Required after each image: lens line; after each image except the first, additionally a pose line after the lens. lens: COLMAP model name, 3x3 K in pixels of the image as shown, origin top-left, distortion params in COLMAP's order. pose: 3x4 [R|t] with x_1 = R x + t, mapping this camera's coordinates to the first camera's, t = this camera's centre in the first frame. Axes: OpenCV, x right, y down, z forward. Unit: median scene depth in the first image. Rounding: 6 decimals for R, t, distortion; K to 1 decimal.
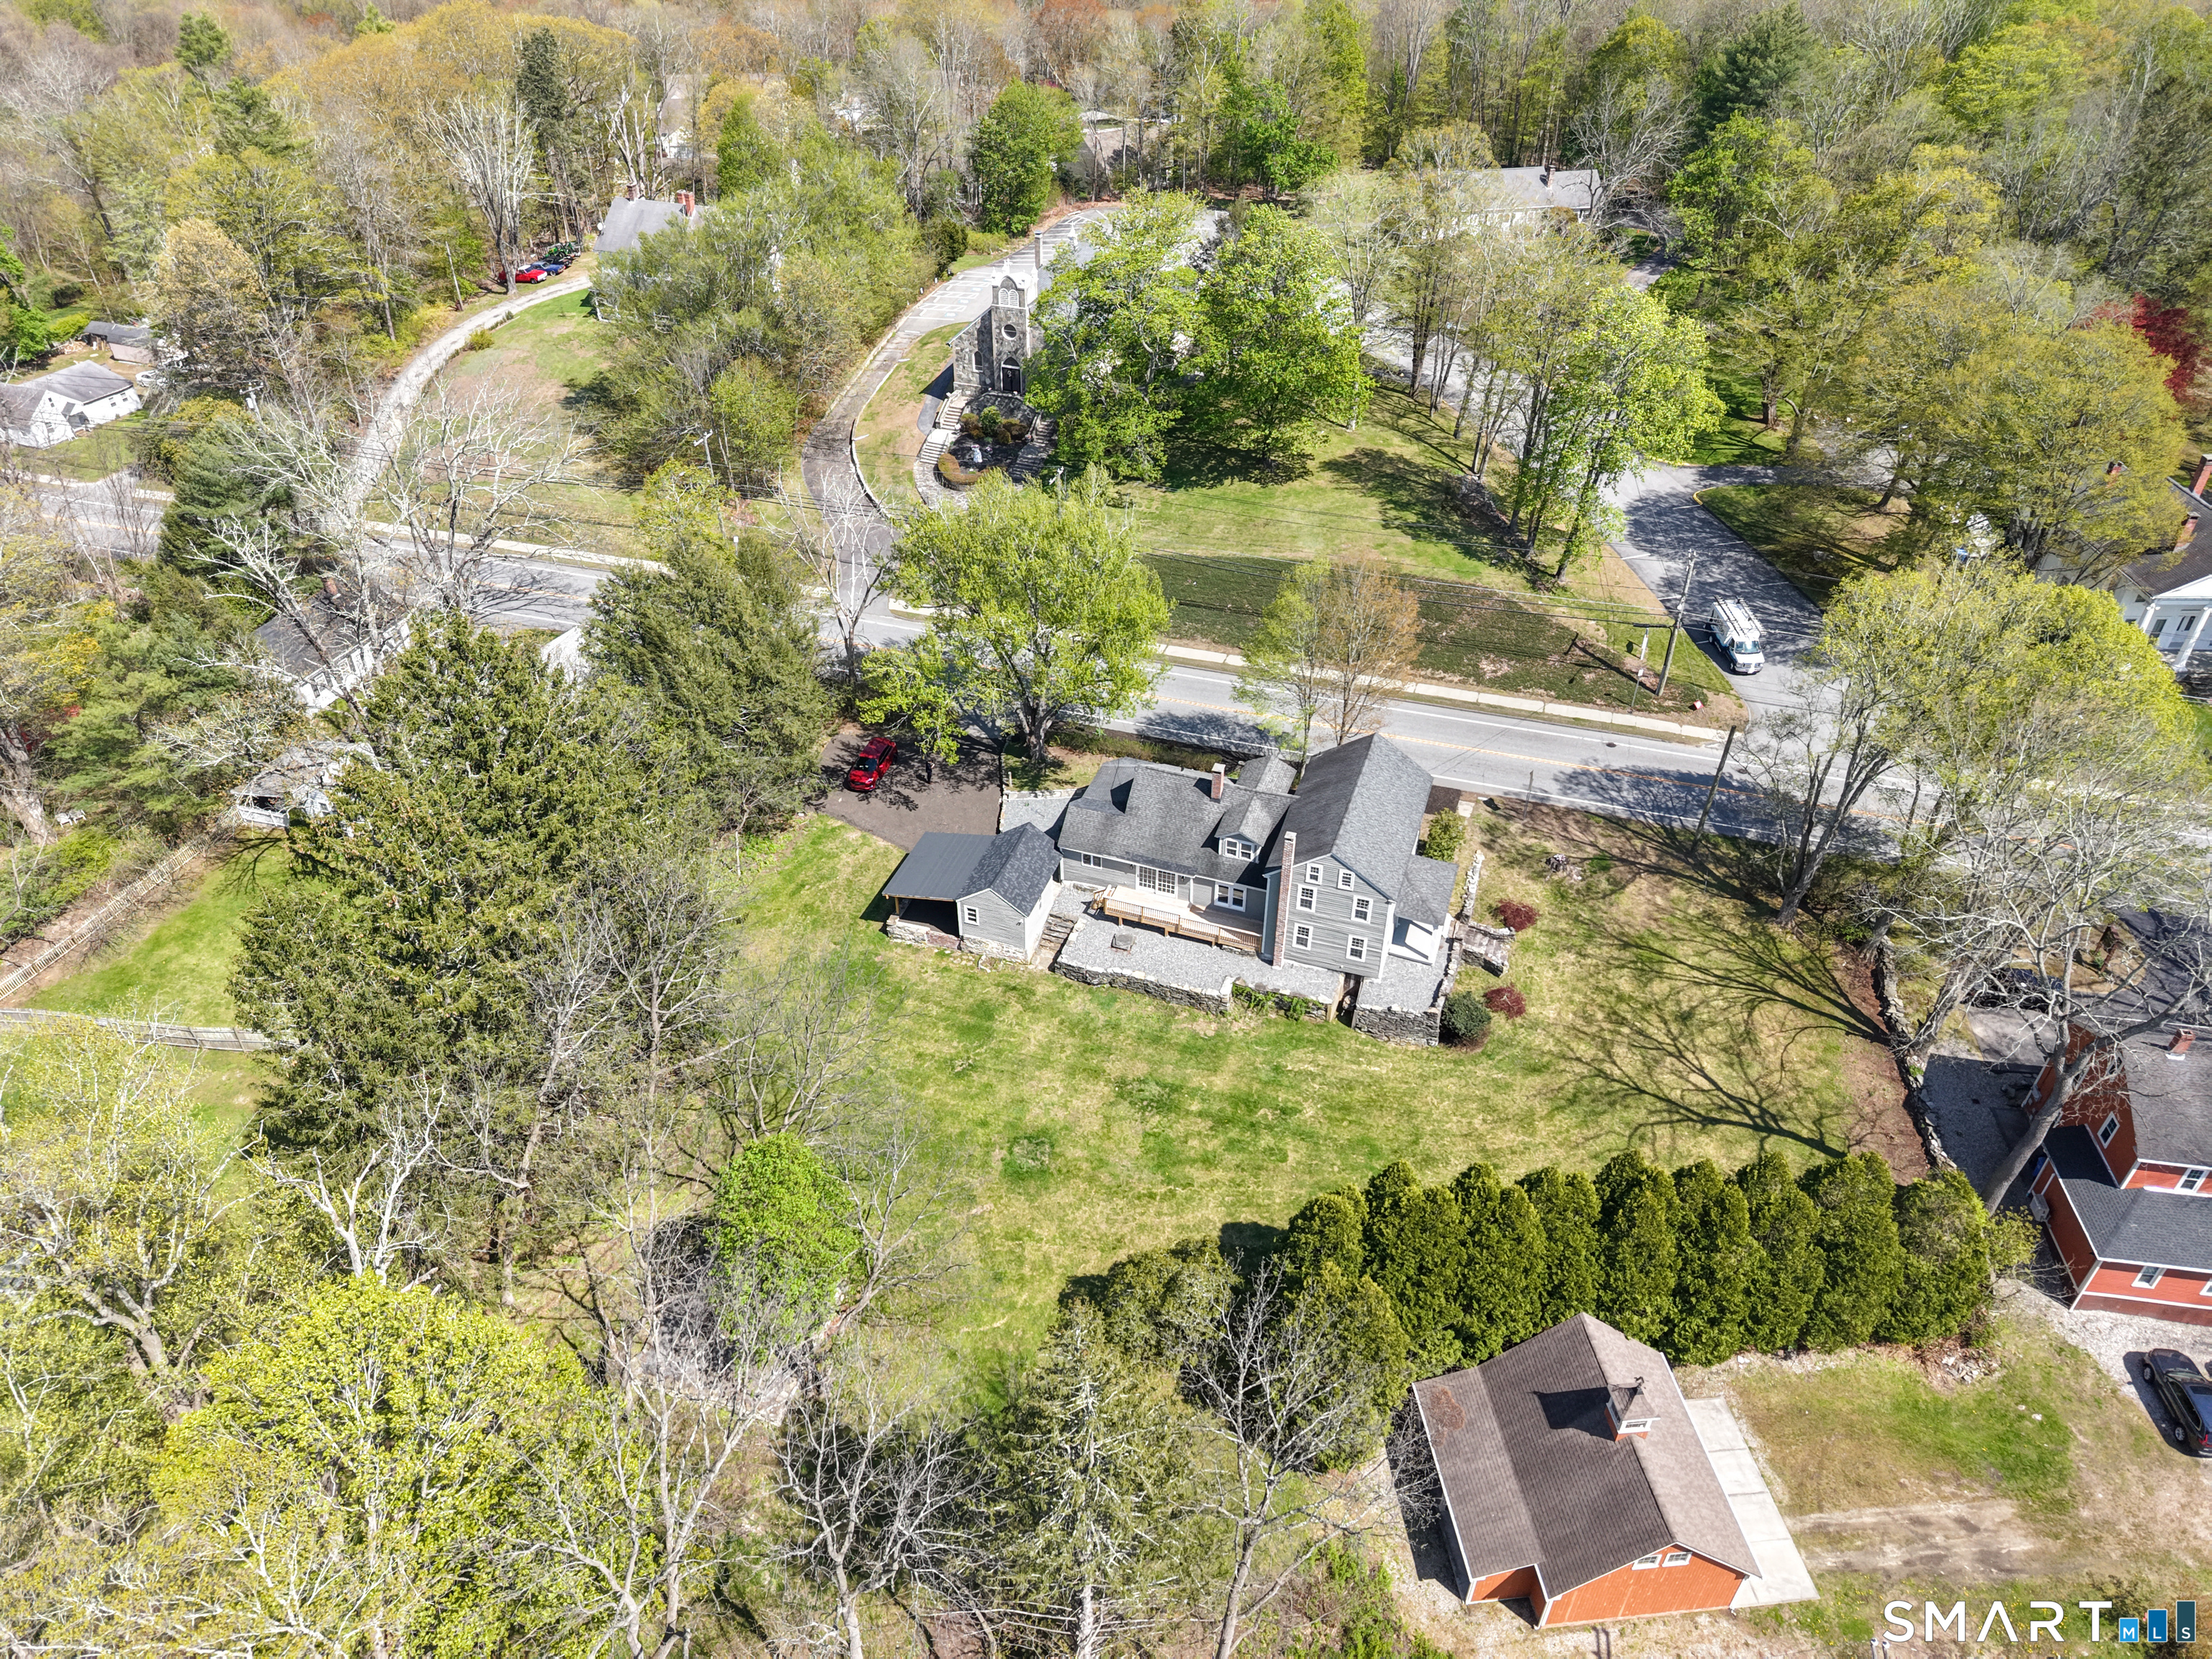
lens RADIAL K [[1482.2, 0, 1088.4], [0, 1482.2, 814.1], [0, 0, 1]] dist [0.030780, -0.034462]
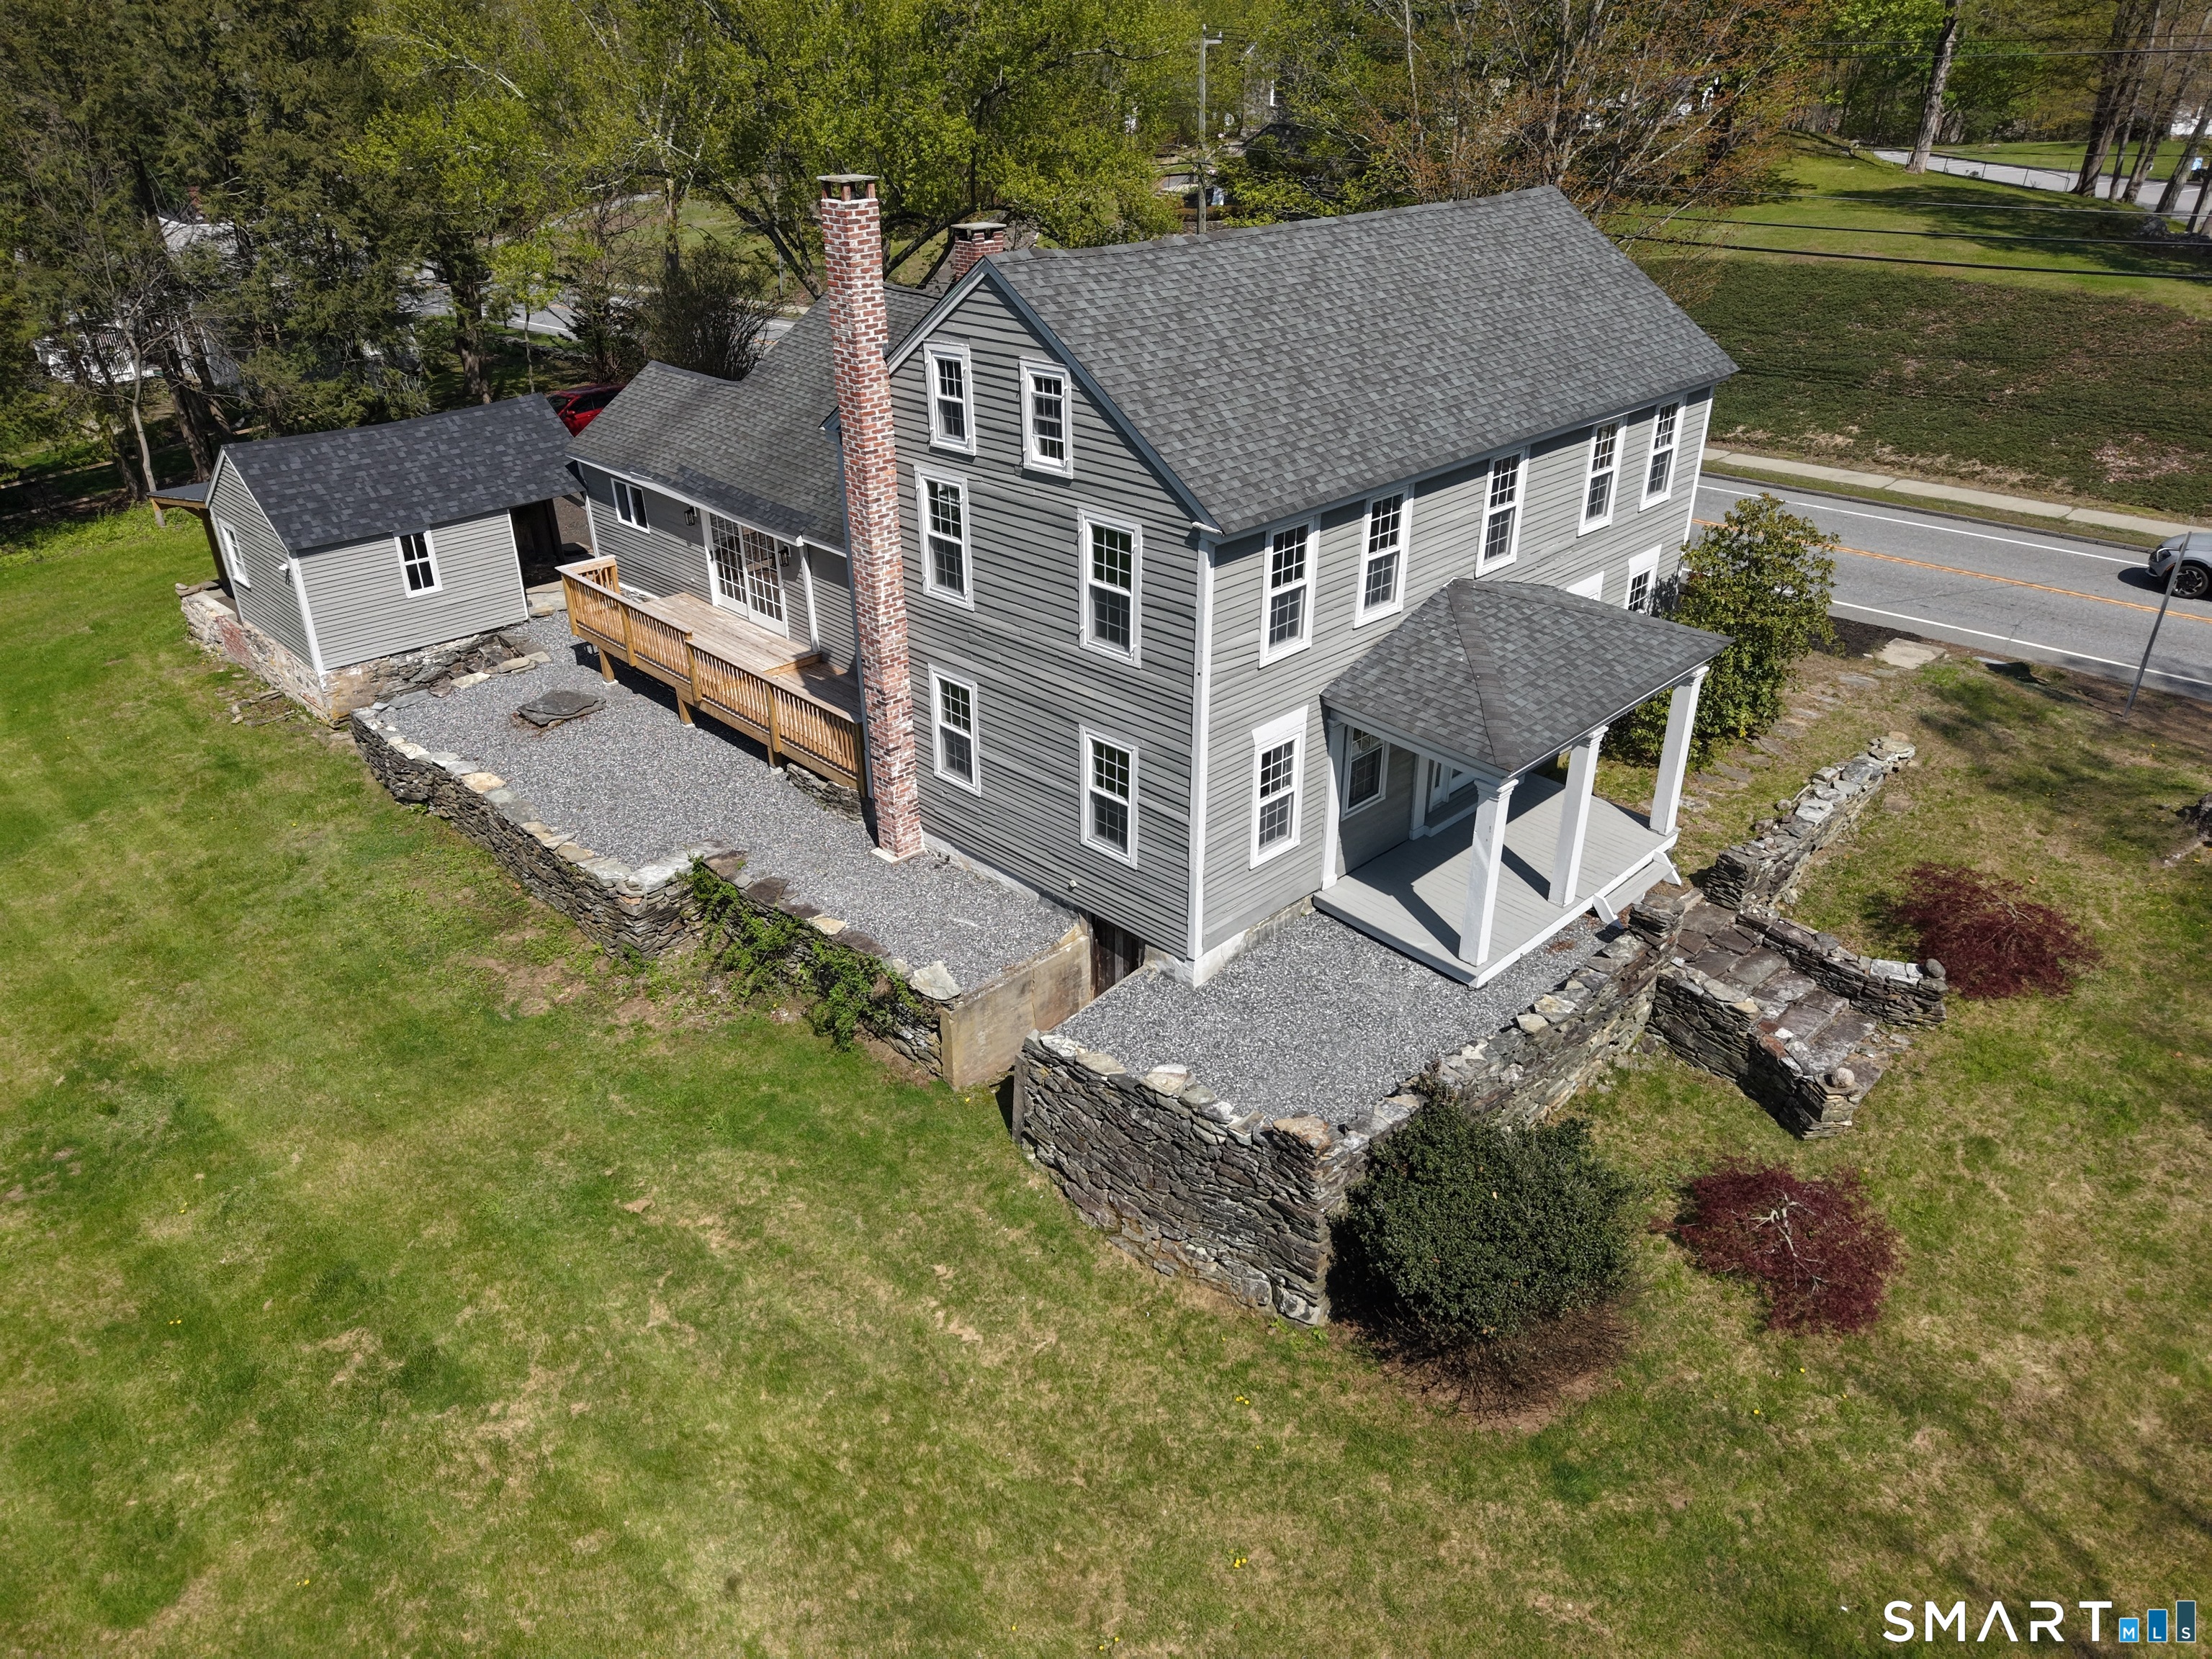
lens RADIAL K [[1482.2, 0, 1117.5], [0, 1482.2, 831.2], [0, 0, 1]] dist [0.030780, -0.034462]
pose [[0.906411, 0.202532, -0.370675, 0.255223], [-0.252629, 0.963231, -0.091457, 0.110745], [0.338523, 0.176541, 0.924249, 0.753553]]
